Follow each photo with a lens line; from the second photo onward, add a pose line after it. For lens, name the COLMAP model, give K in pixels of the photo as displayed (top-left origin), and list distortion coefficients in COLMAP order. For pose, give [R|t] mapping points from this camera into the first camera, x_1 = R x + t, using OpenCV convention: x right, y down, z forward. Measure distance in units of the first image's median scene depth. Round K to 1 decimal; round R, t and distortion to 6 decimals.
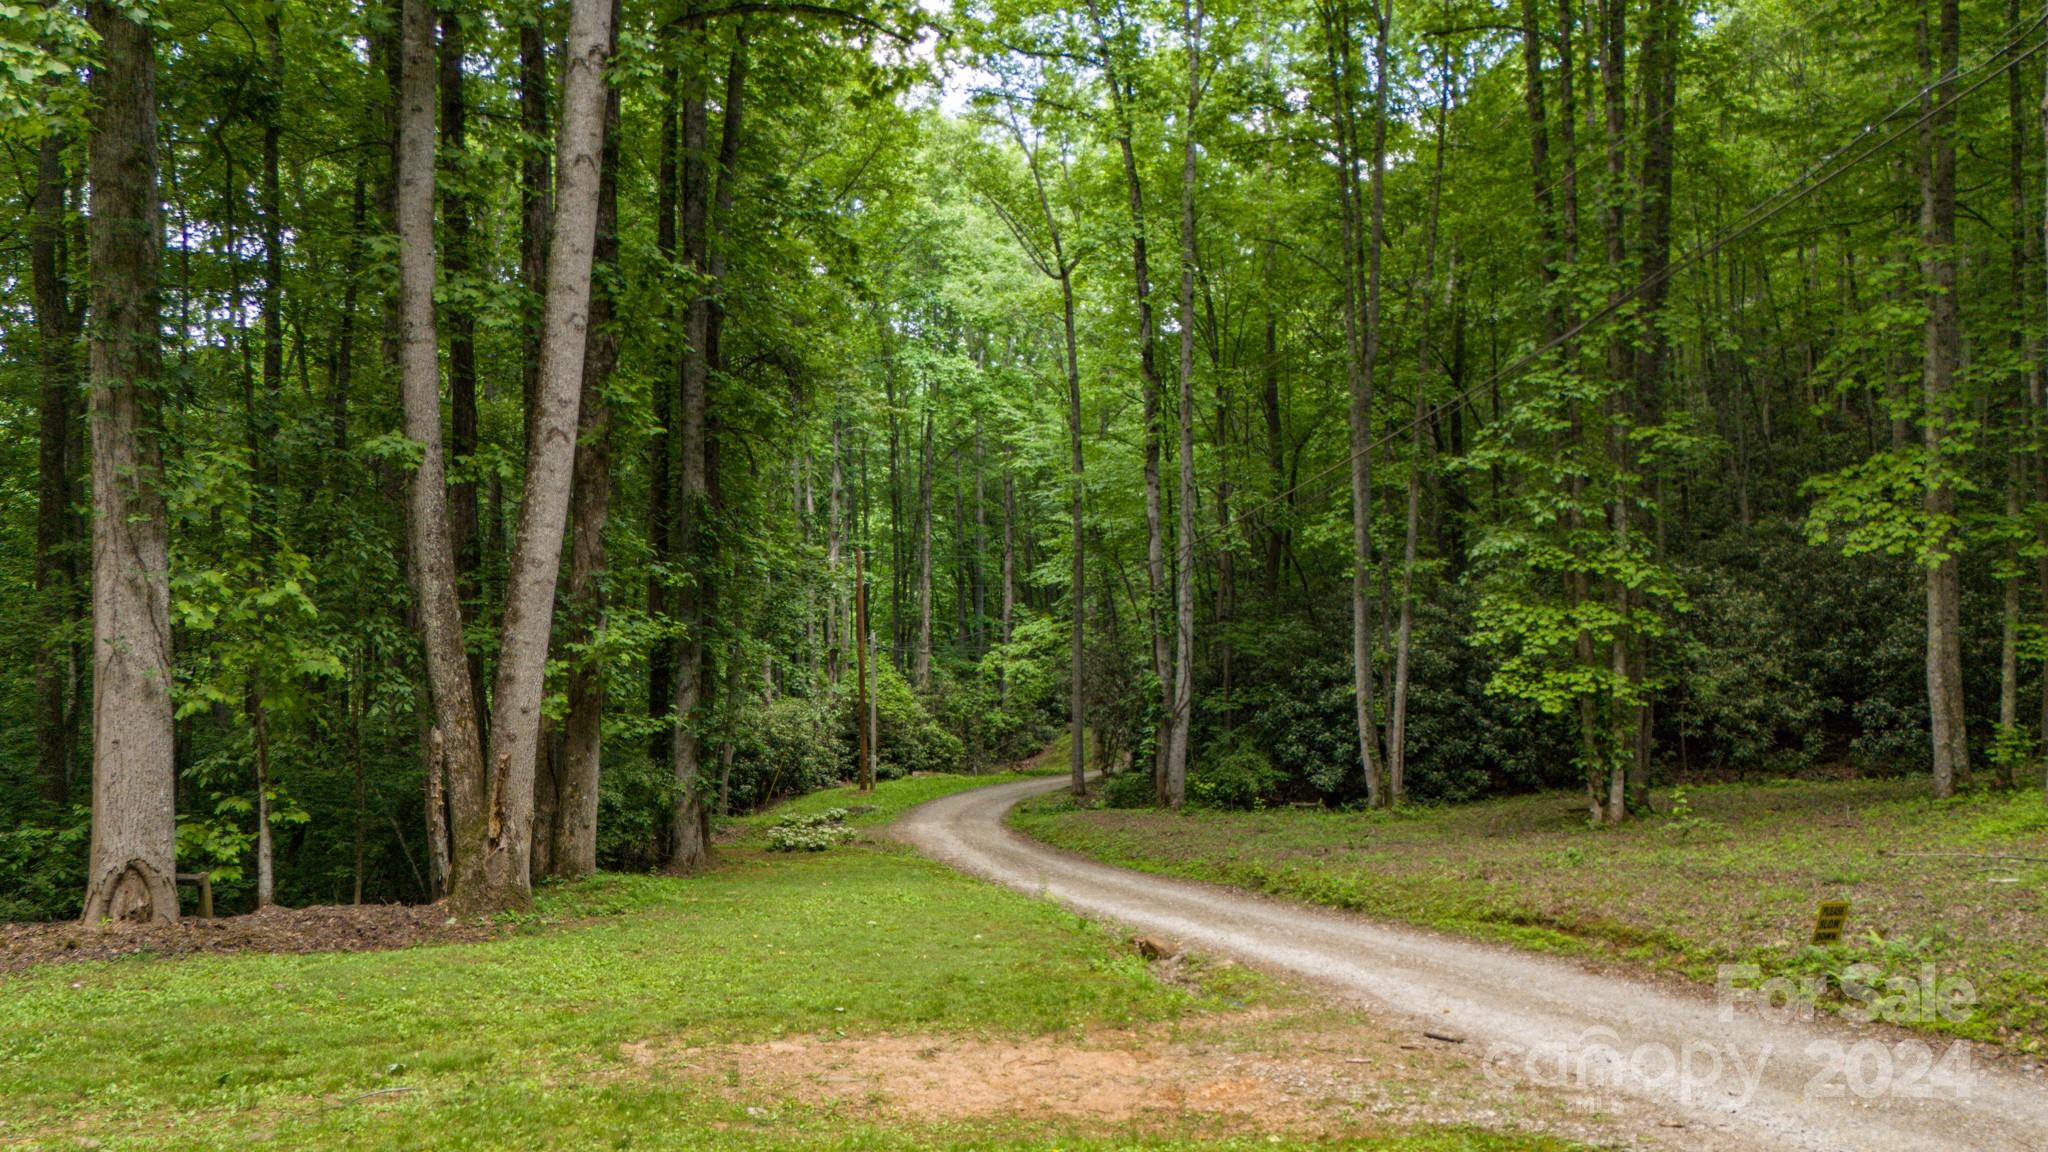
lens RADIAL K [[1493.4, 0, 1028.1], [0, 1493.4, 575.5], [0, 0, 1]] dist [0.076132, -0.069214]
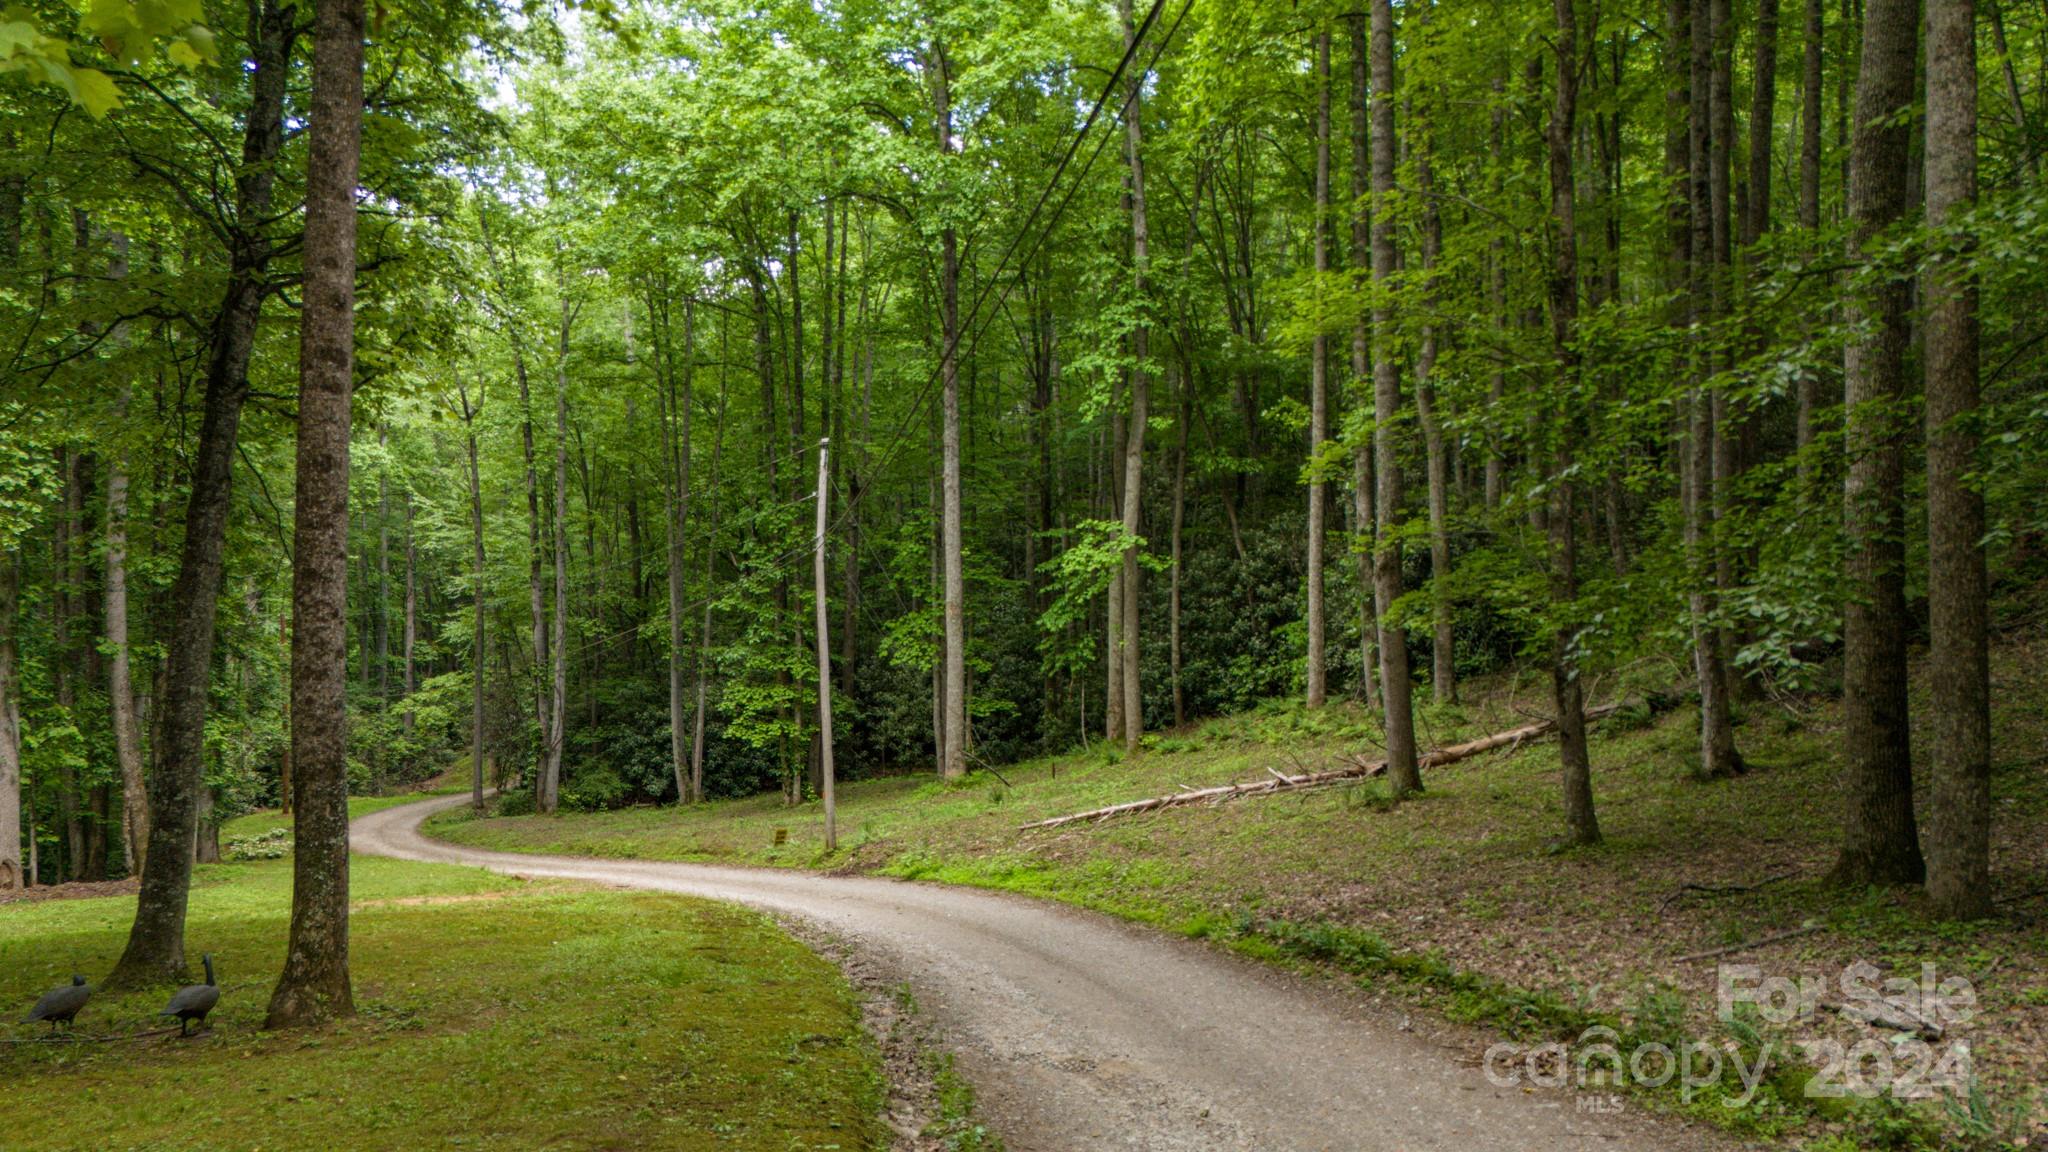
lens RADIAL K [[1493.4, 0, 1024.5], [0, 1493.4, 581.7], [0, 0, 1]] dist [0.076132, -0.069214]
pose [[0.927649, 0.005198, 0.373417, -0.021496], [-0.006613, 0.999975, 0.002509, -0.075001], [-0.373395, -0.004797, 0.927660, -0.521220]]
